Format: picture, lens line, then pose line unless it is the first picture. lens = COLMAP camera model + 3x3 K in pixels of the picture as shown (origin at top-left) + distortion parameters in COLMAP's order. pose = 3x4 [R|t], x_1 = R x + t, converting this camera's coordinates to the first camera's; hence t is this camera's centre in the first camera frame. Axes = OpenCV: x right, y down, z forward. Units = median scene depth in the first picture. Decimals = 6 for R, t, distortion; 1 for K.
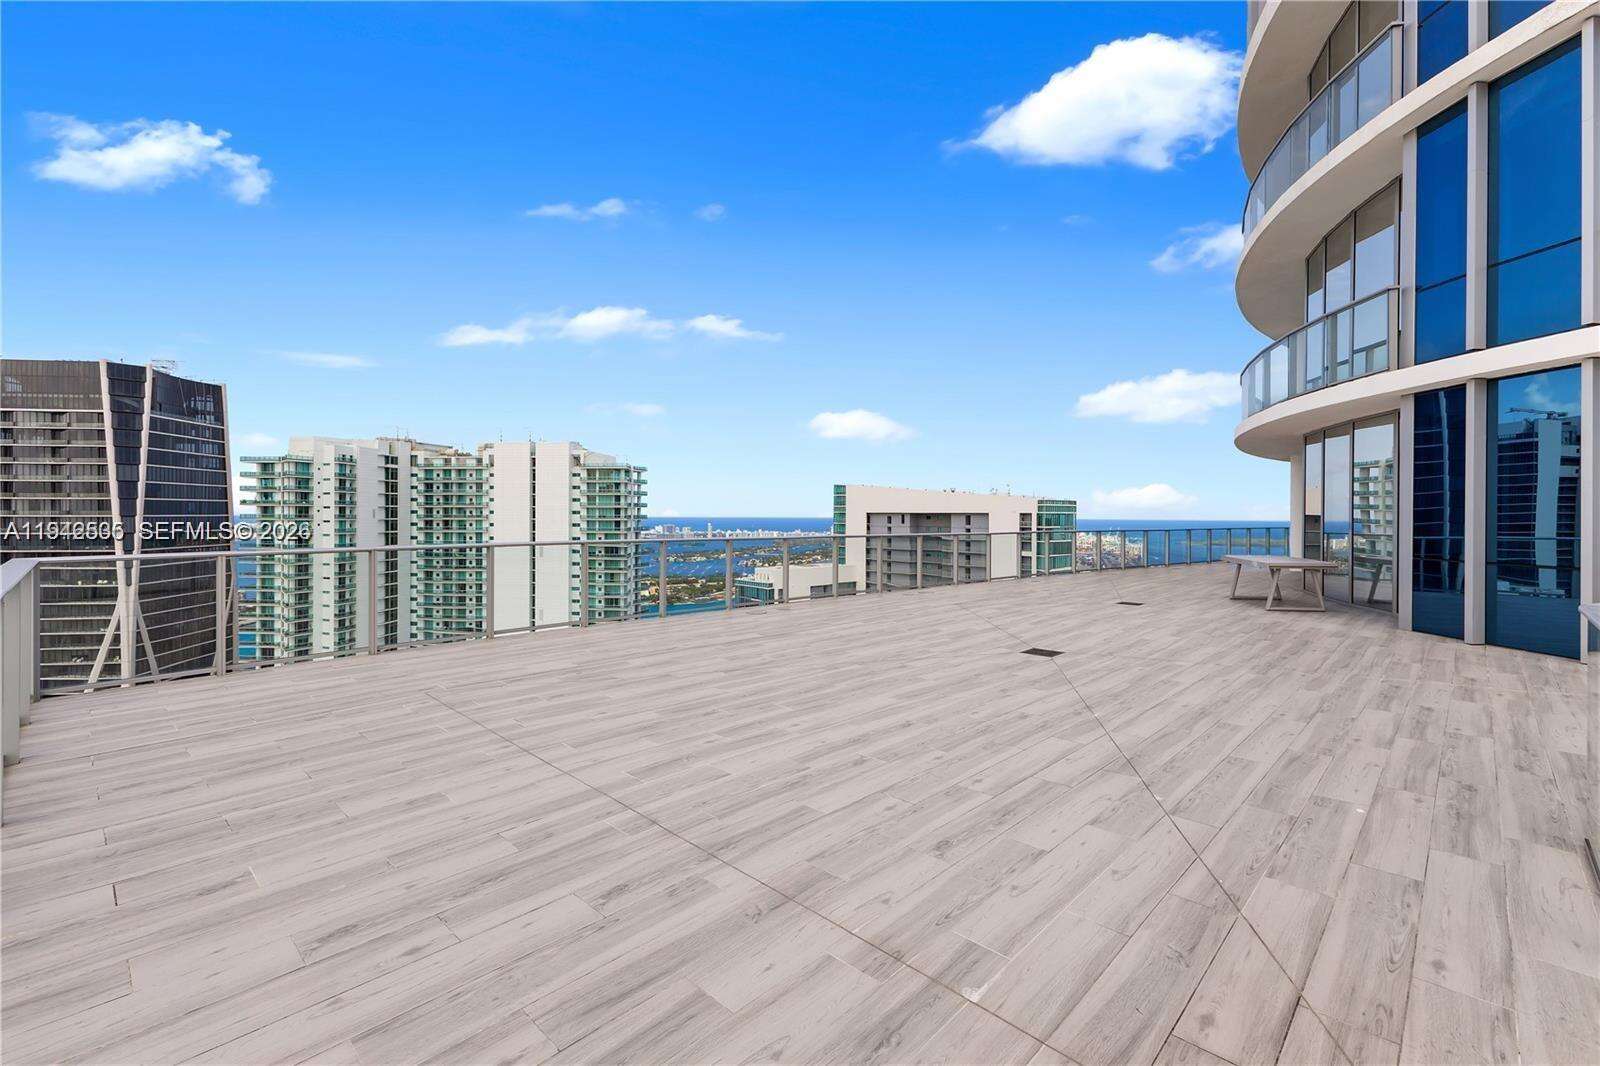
lens RADIAL K [[704.4, 0, 794.7], [0, 704.4, 523.0], [0, 0, 1]] dist [-0.000561, -0.000493]
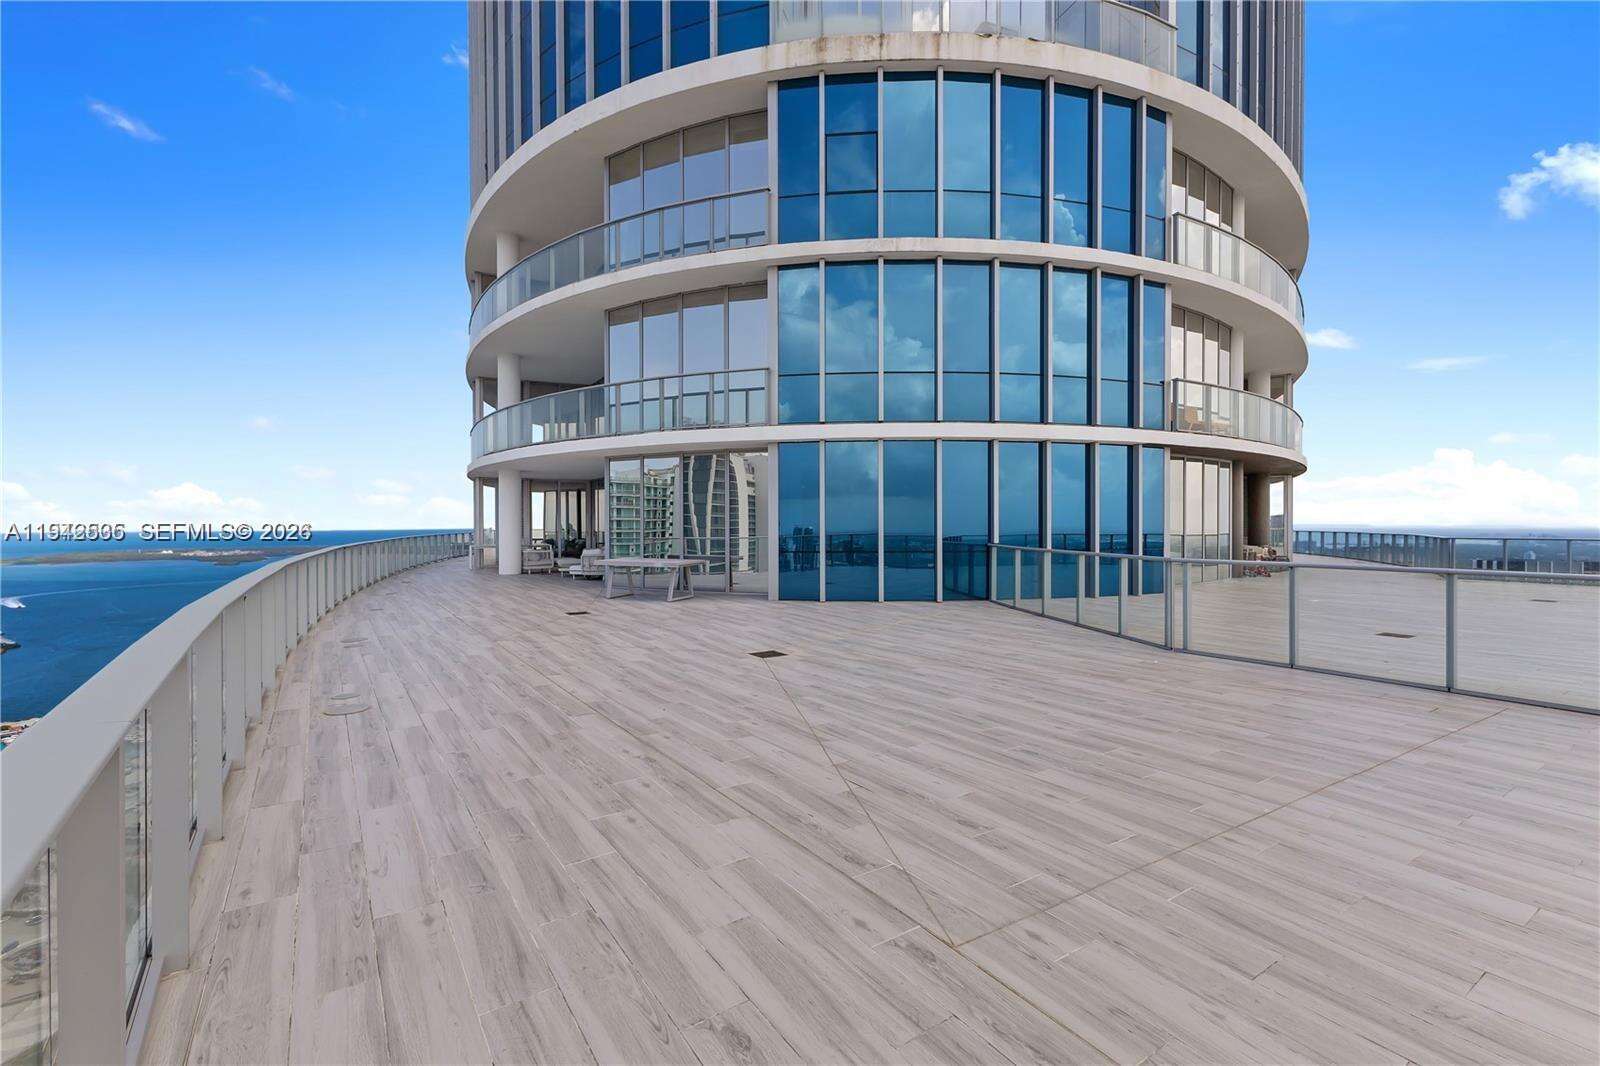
lens RADIAL K [[704.4, 0, 797.1], [0, 704.4, 521.5], [0, 0, 1]] dist [-0.000561, -0.000493]
pose [[0.221884, -0.010294, 0.975019, -1.183838], [0.005665, 0.999941, 0.009268, -0.040845], [-0.975057, 0.003467, 0.221929, 1.204063]]
